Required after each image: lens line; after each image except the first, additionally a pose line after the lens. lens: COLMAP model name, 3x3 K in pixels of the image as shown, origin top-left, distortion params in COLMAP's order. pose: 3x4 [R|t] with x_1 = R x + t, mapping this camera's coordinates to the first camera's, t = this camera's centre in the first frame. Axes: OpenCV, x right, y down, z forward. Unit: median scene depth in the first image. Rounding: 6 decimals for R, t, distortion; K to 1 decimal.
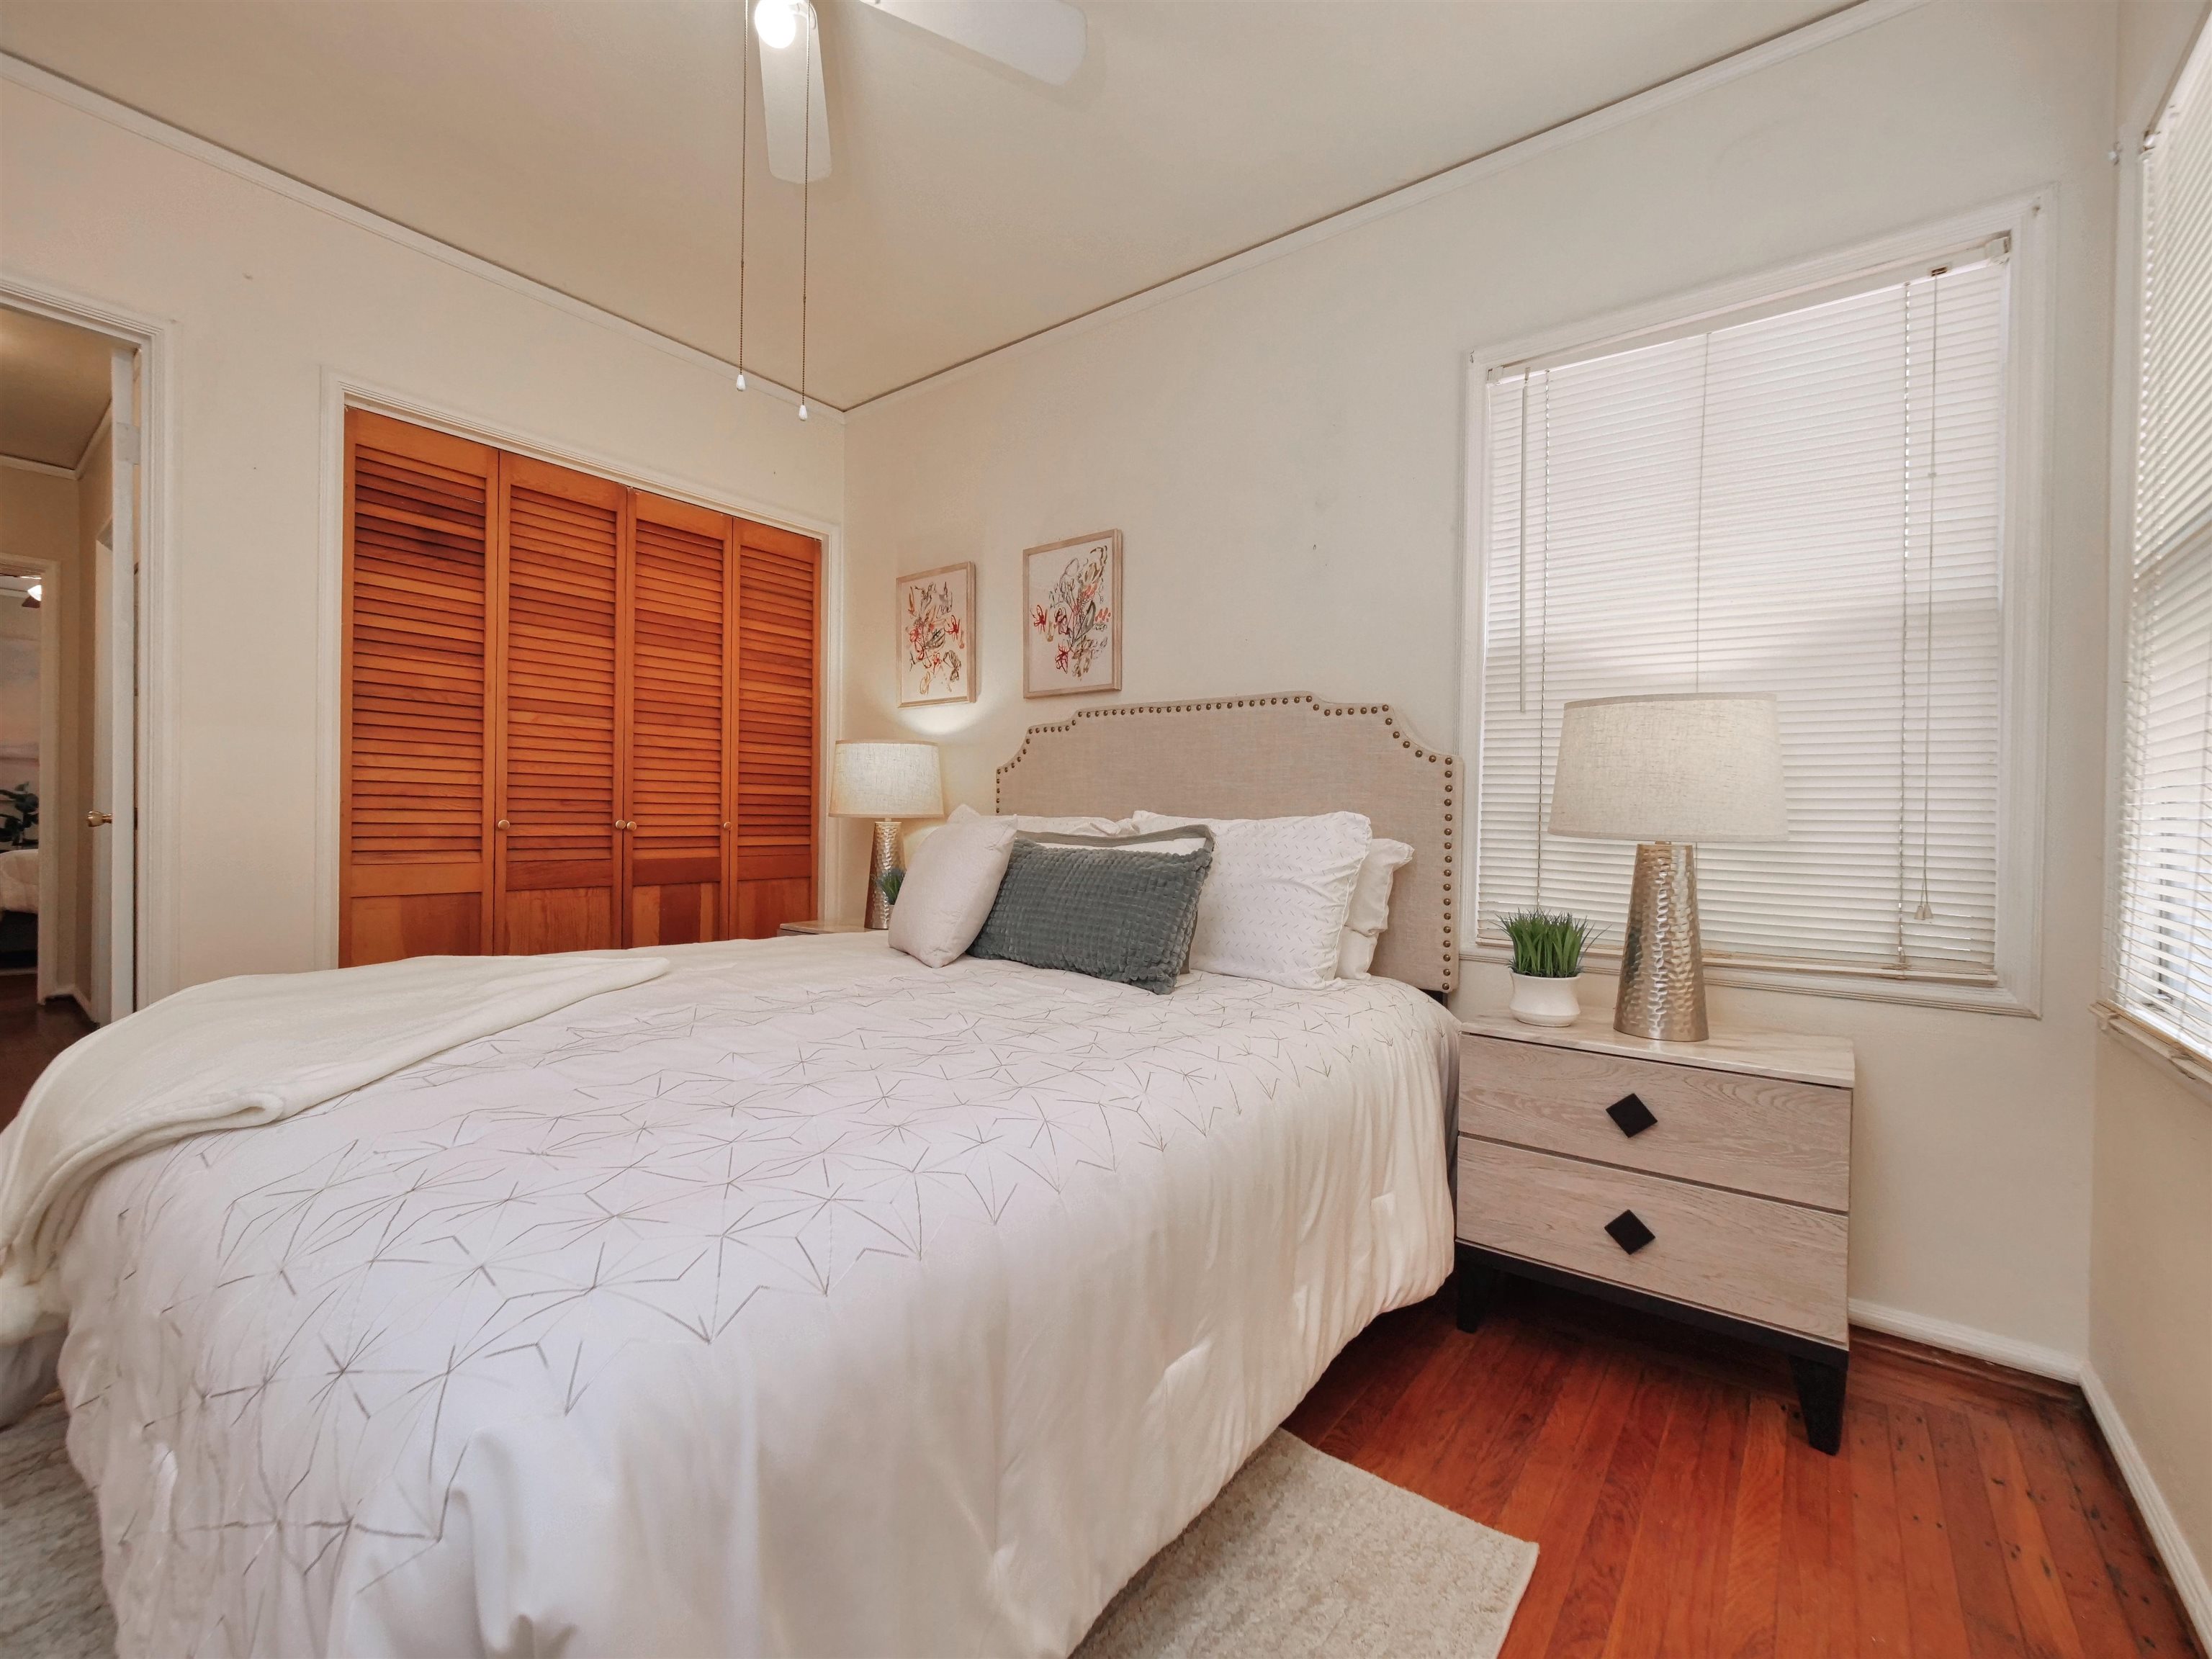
lens RADIAL K [[926.4, 0, 1068.0], [0, 926.4, 831.3], [0, 0, 1]] dist [-0.000703, -0.000375]
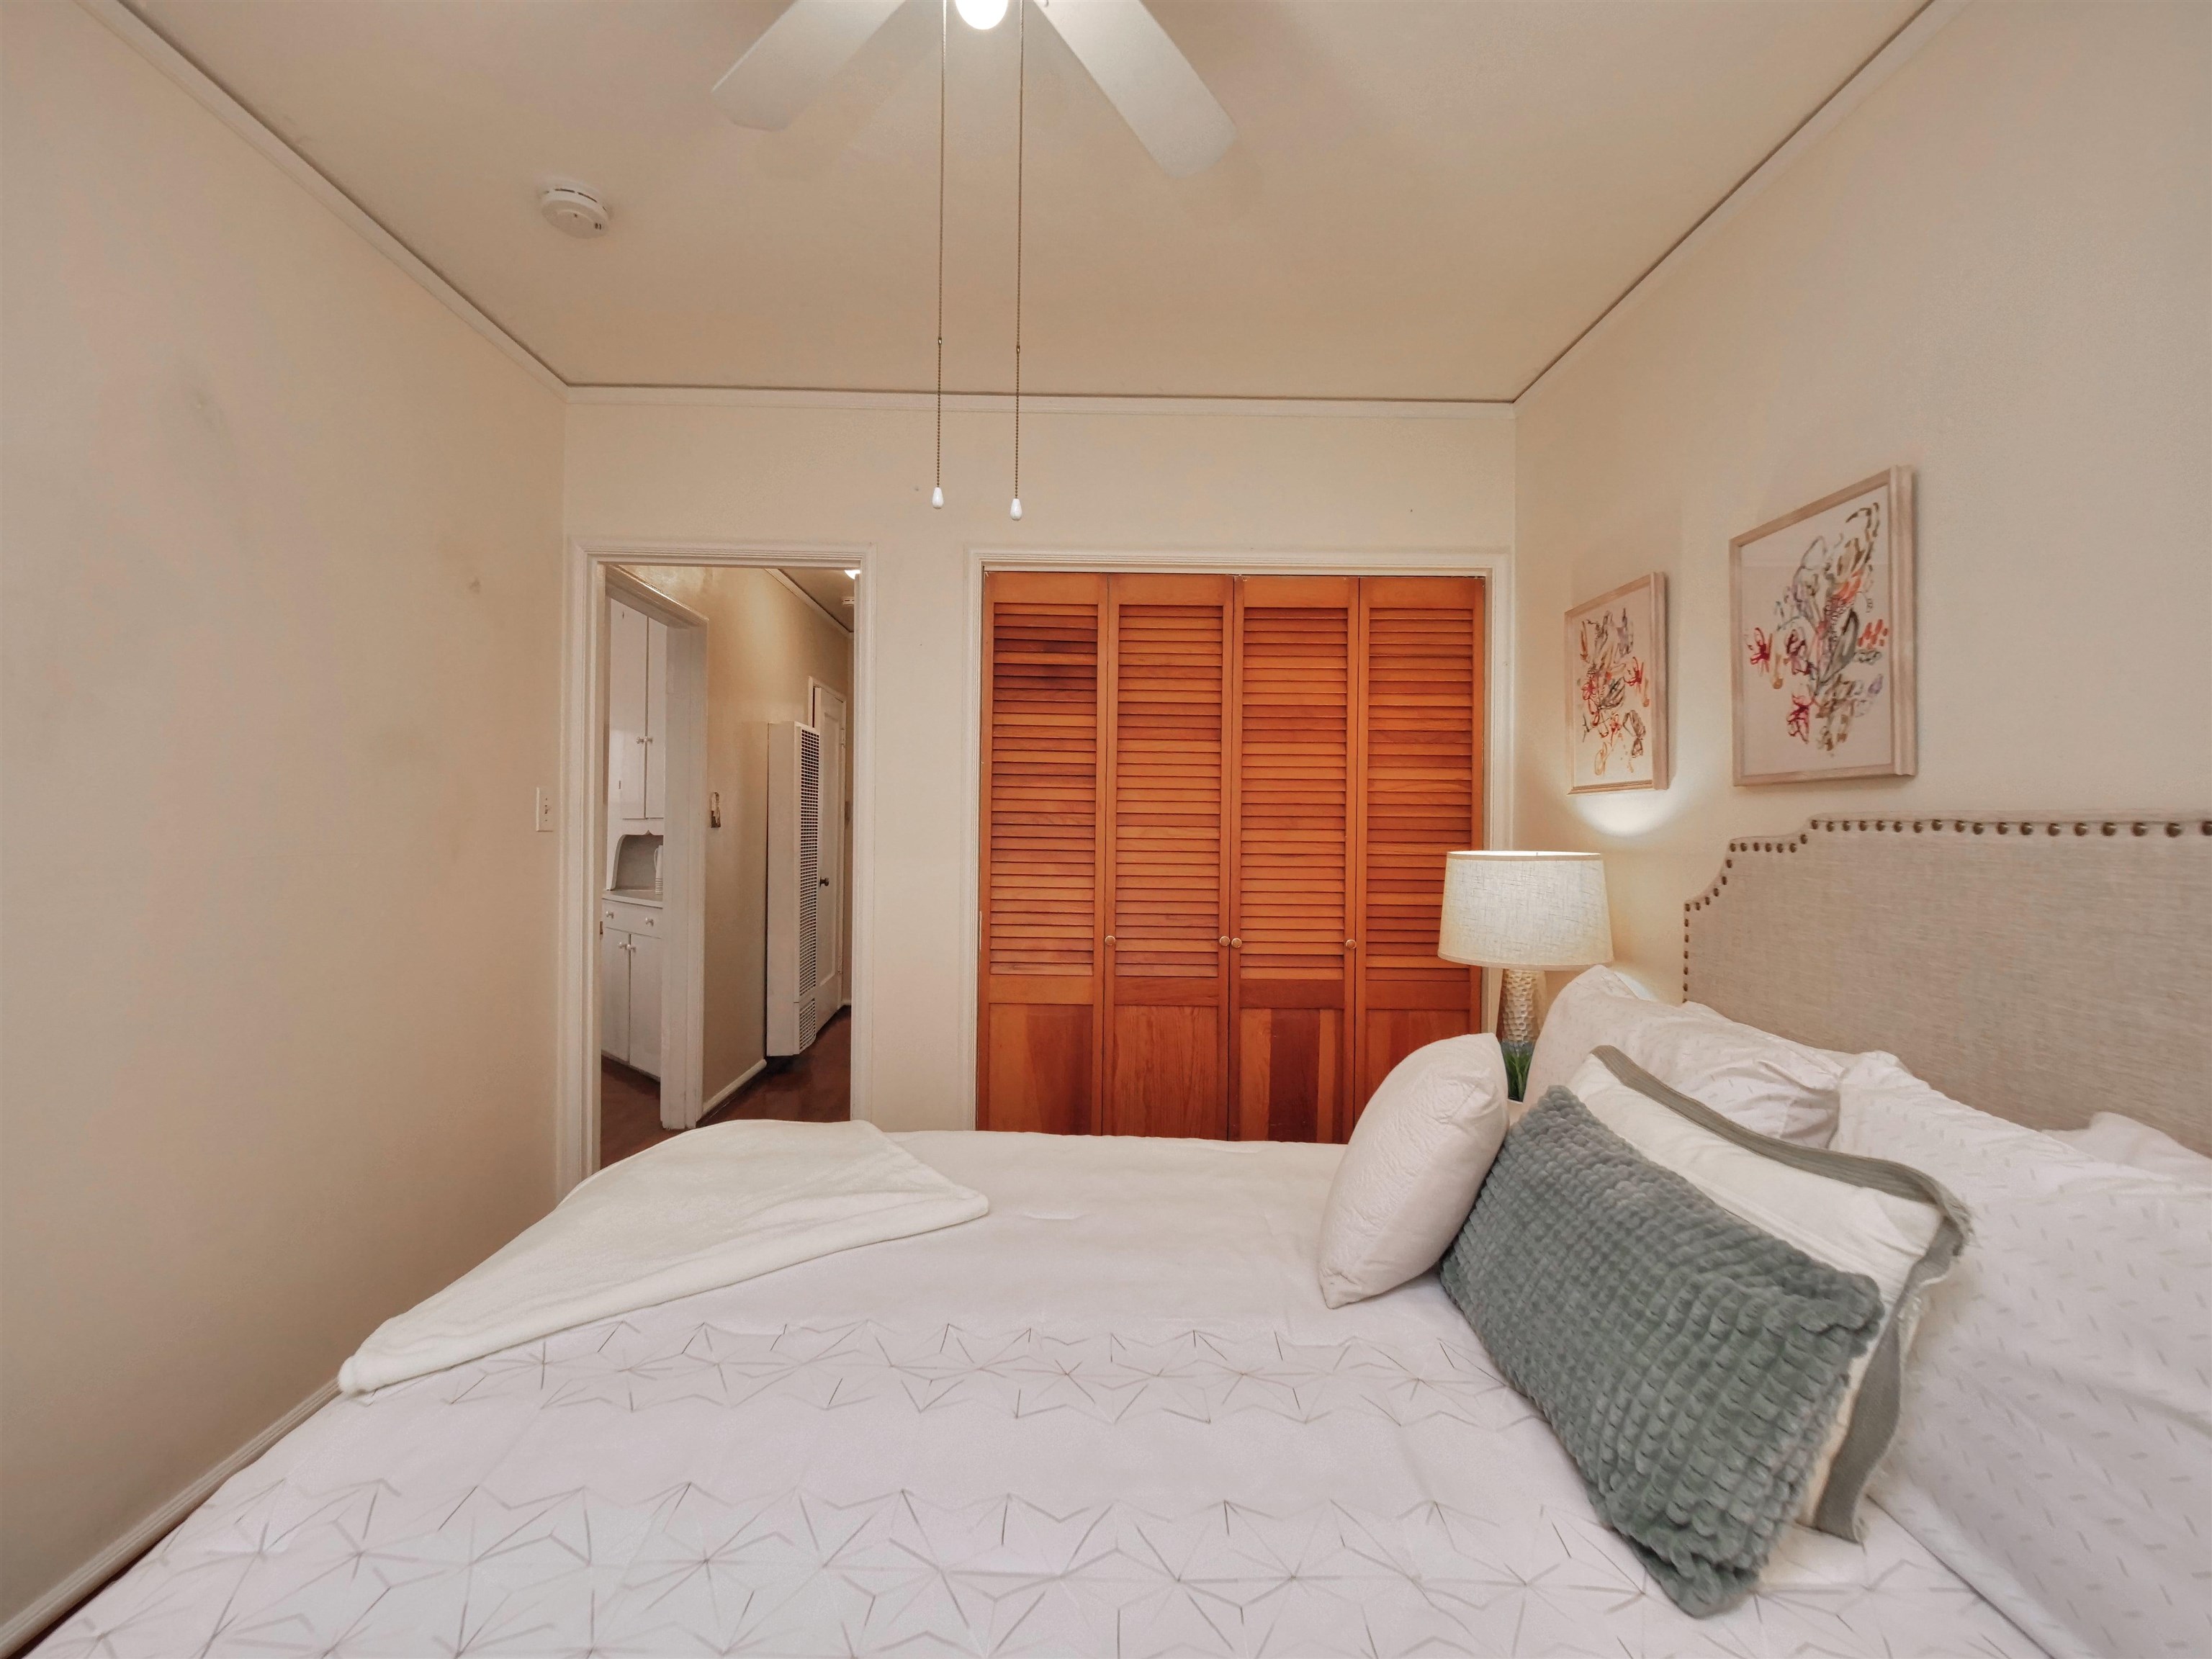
lens RADIAL K [[937.7, 0, 1092.5], [0, 937.7, 824.5], [0, 0, 1]] dist [-0.004891, -0.000507]
pose [[0.635730, -0.009381, -0.771854, 0.158561], [-0.014194, 0.999615, -0.023840, -0.102082], [0.771781, 0.026112, 0.635352, 0.310567]]
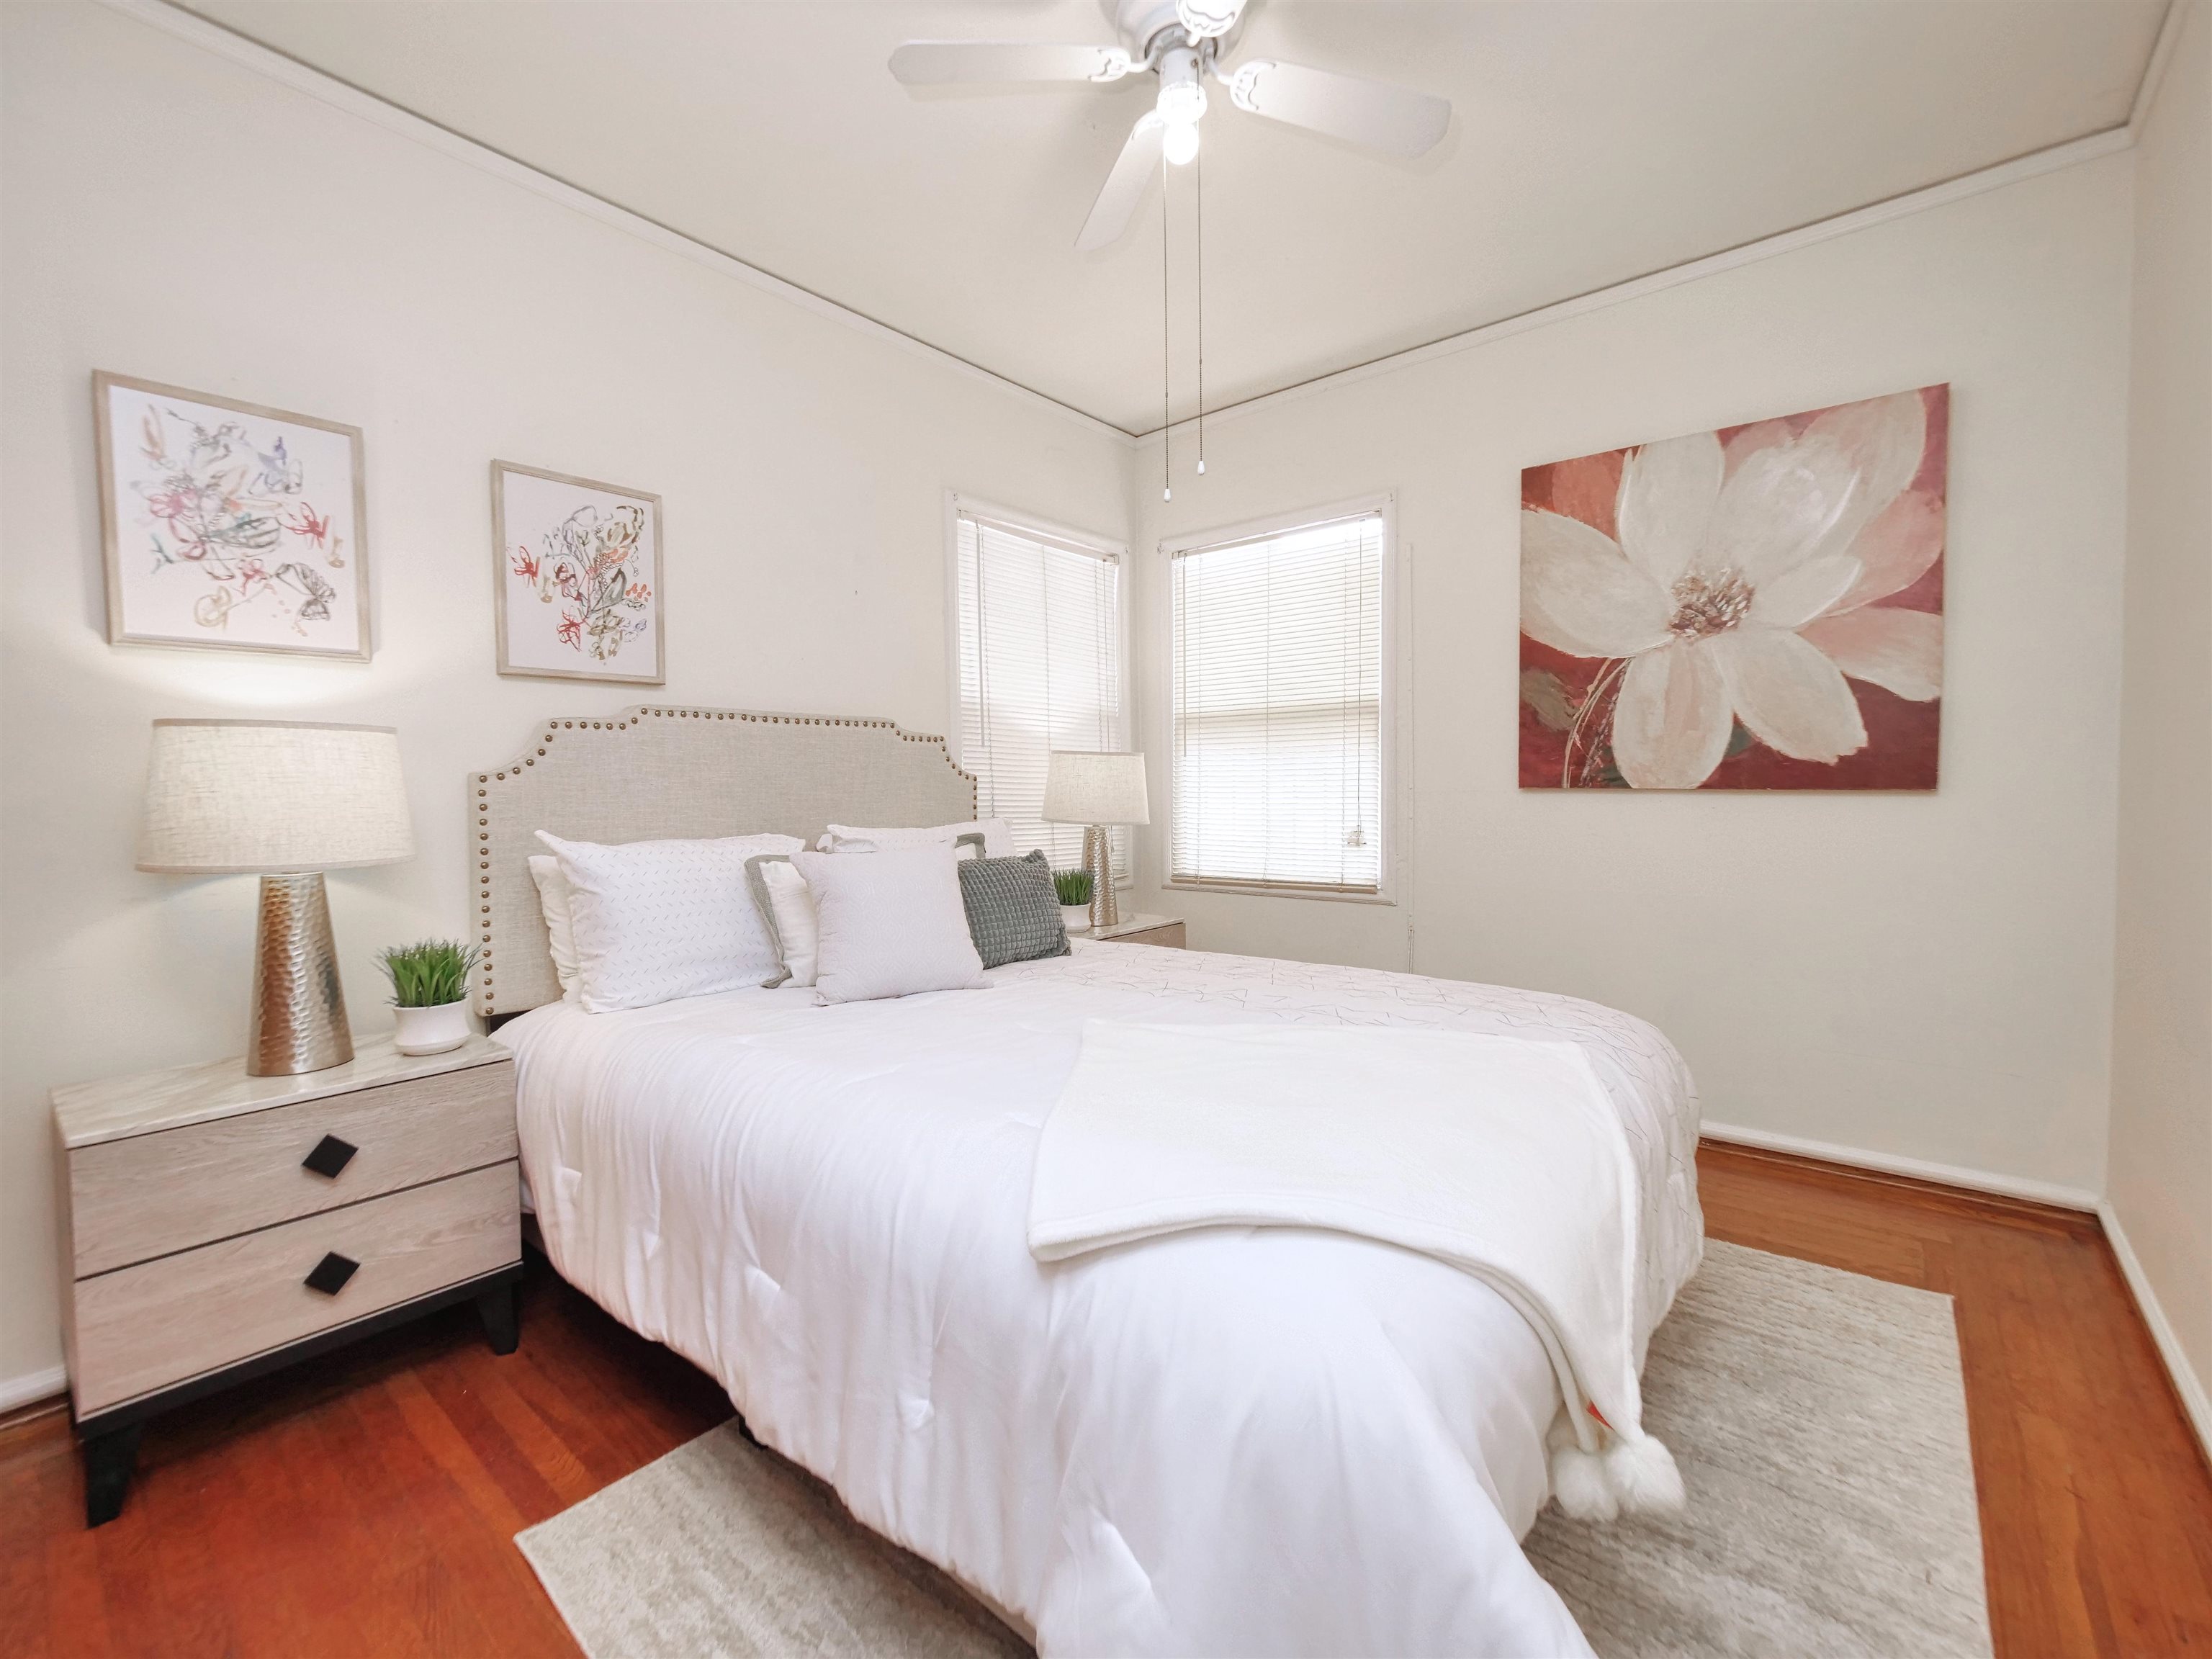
lens RADIAL K [[937.7, 0, 1092.5], [0, 937.7, 824.5], [0, 0, 1]] dist [-0.004891, -0.000507]
pose [[0.040266, -0.055756, 0.997632, -0.762377], [0.029037, 0.998086, 0.054609, -0.057502], [-0.998767, 0.026769, 0.041807, 0.545851]]
